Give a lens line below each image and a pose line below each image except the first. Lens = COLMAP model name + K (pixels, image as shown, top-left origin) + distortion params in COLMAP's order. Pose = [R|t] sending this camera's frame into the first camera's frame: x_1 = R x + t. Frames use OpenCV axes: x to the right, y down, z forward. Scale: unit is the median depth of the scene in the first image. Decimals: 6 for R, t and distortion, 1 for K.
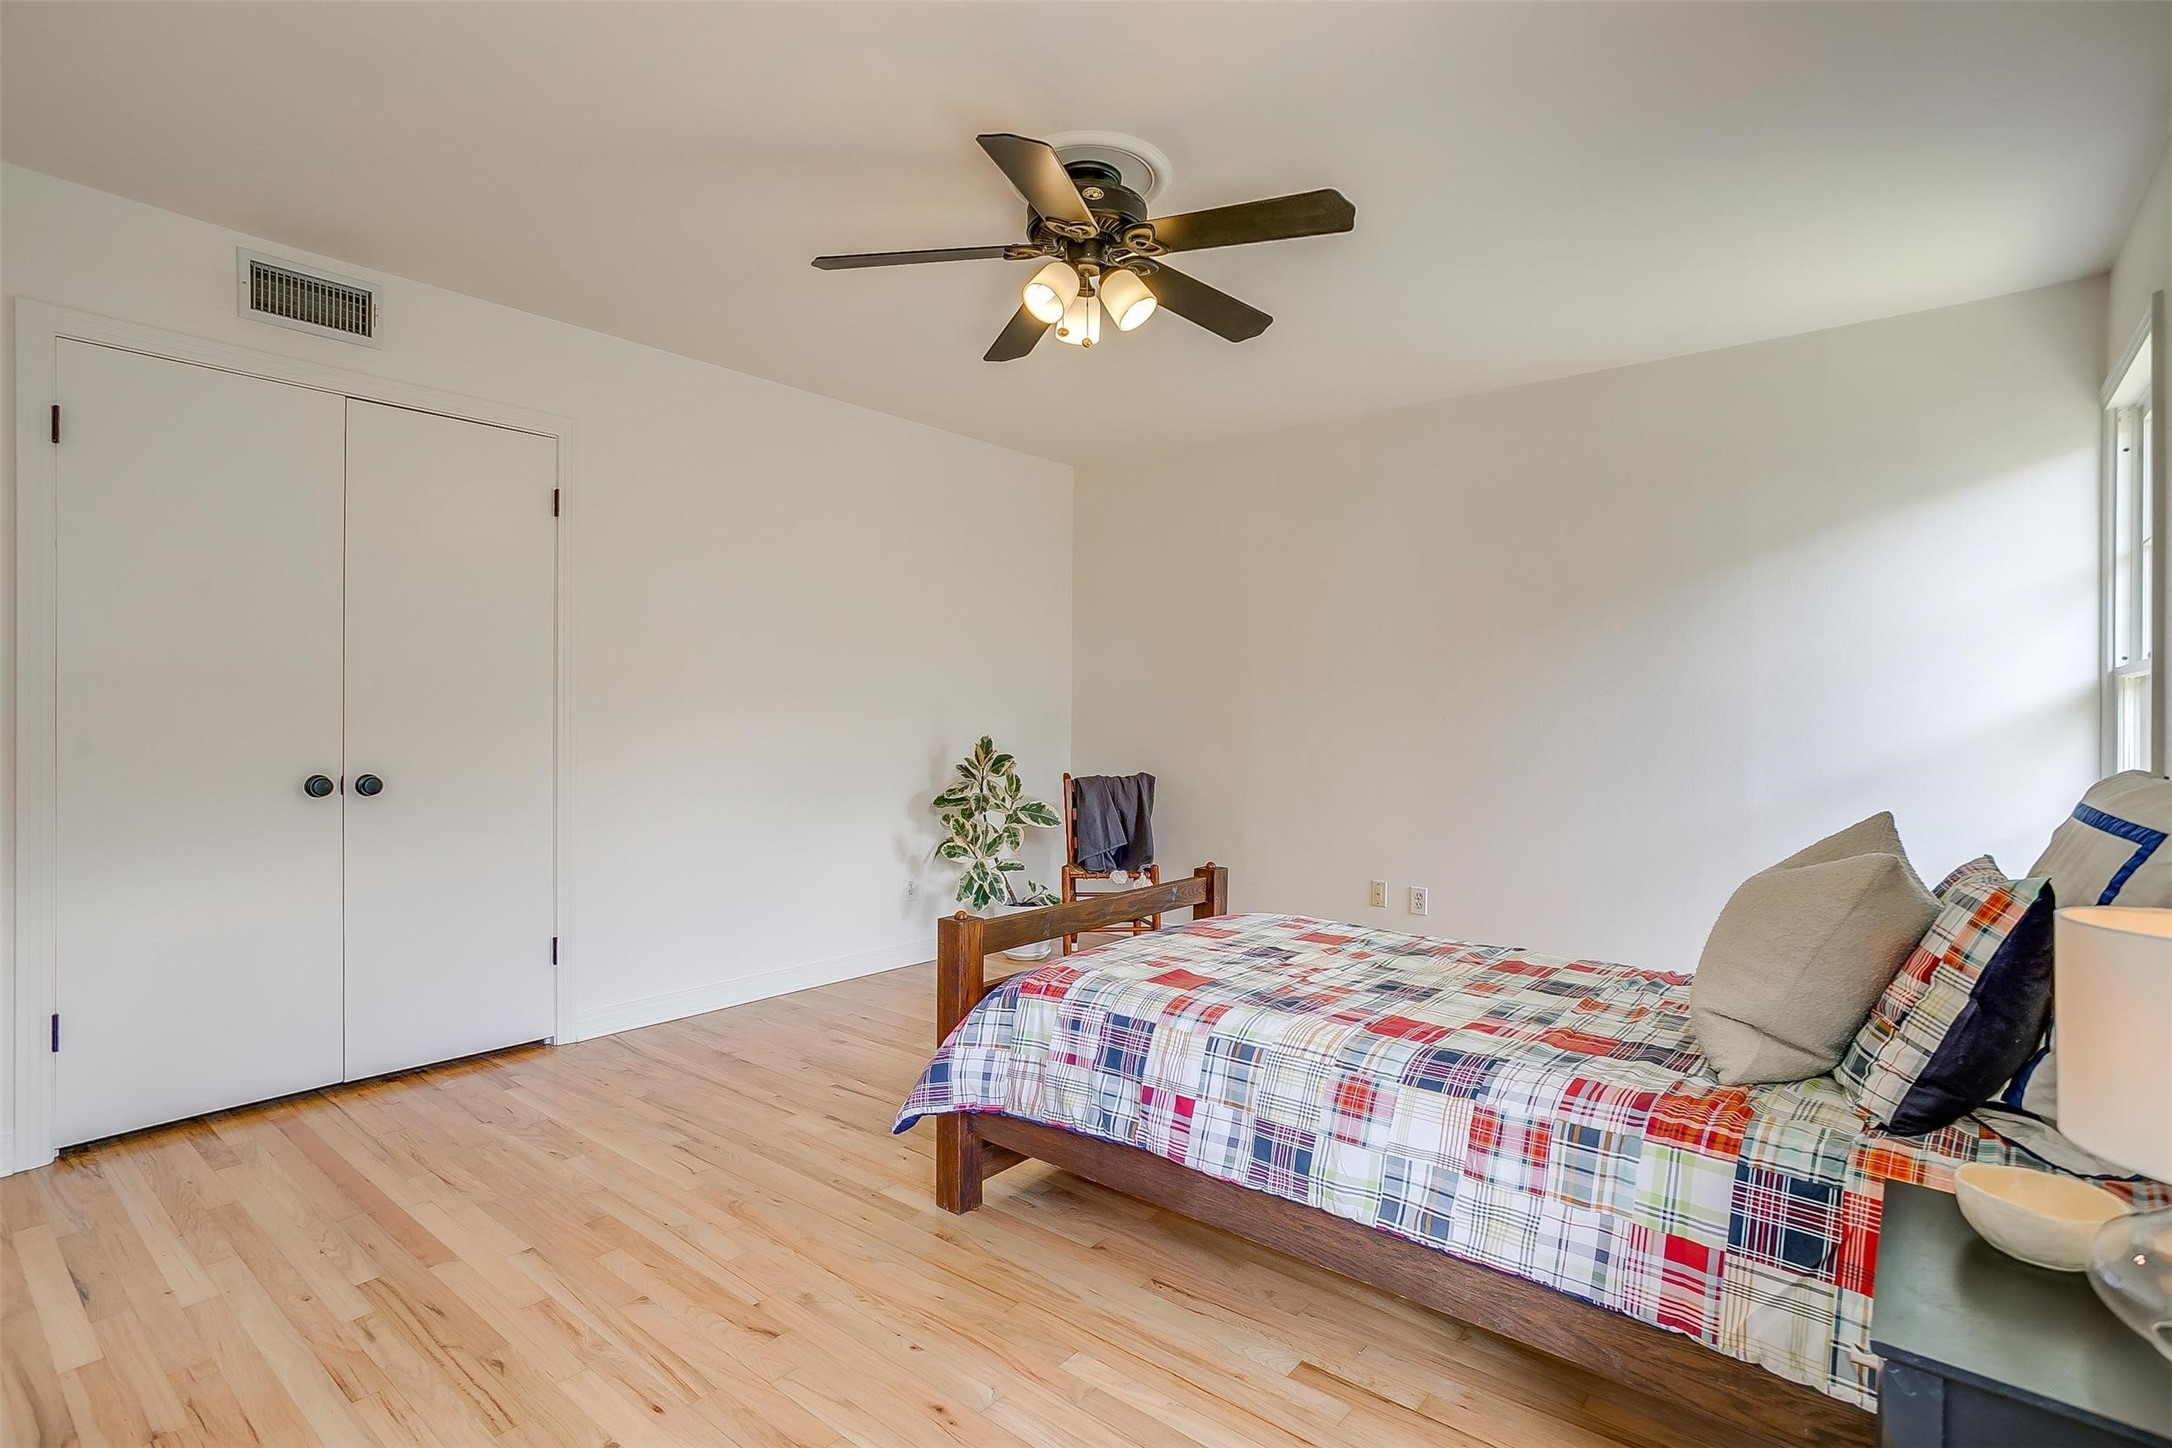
lens RADIAL K [[1058.5, 0, 1079.3], [0, 1058.5, 717.2], [0, 0, 1]] dist [-0.026267, 0.013437]
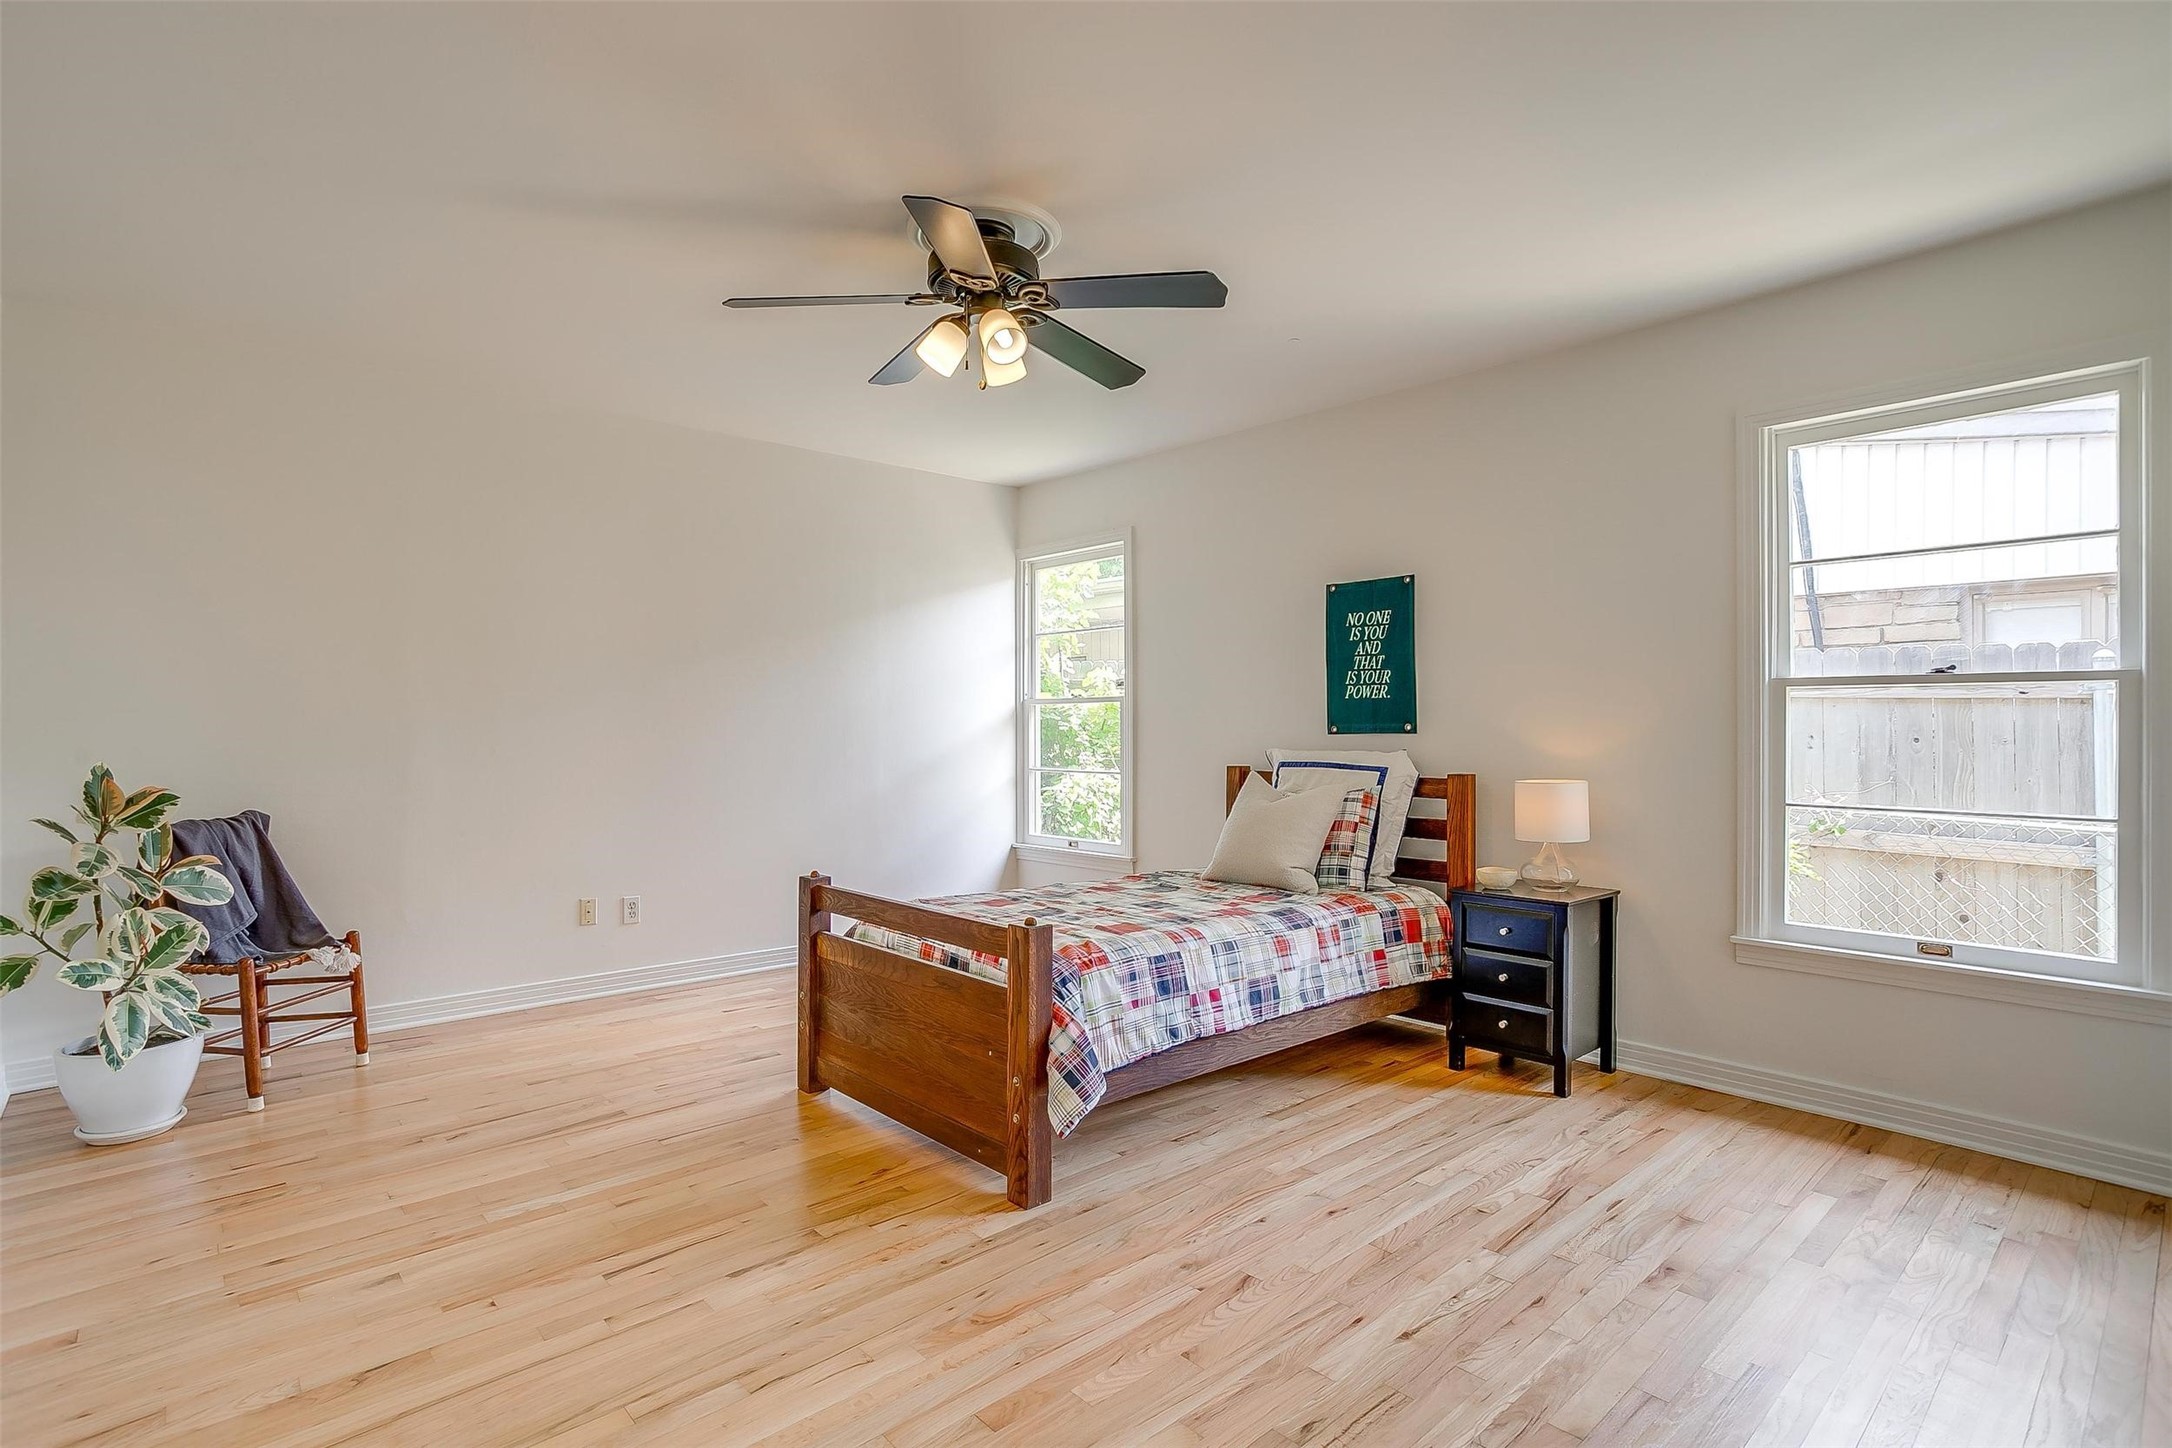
lens RADIAL K [[1058.5, 0, 1083.2], [0, 1058.5, 731.8], [0, 0, 1]] dist [-0.026267, 0.013437]
pose [[0.142009, -0.007148, 0.989840, -1.381011], [-0.000336, 0.999974, 0.007269, -0.006355], [-0.989865, -0.001365, 0.142003, 0.980549]]
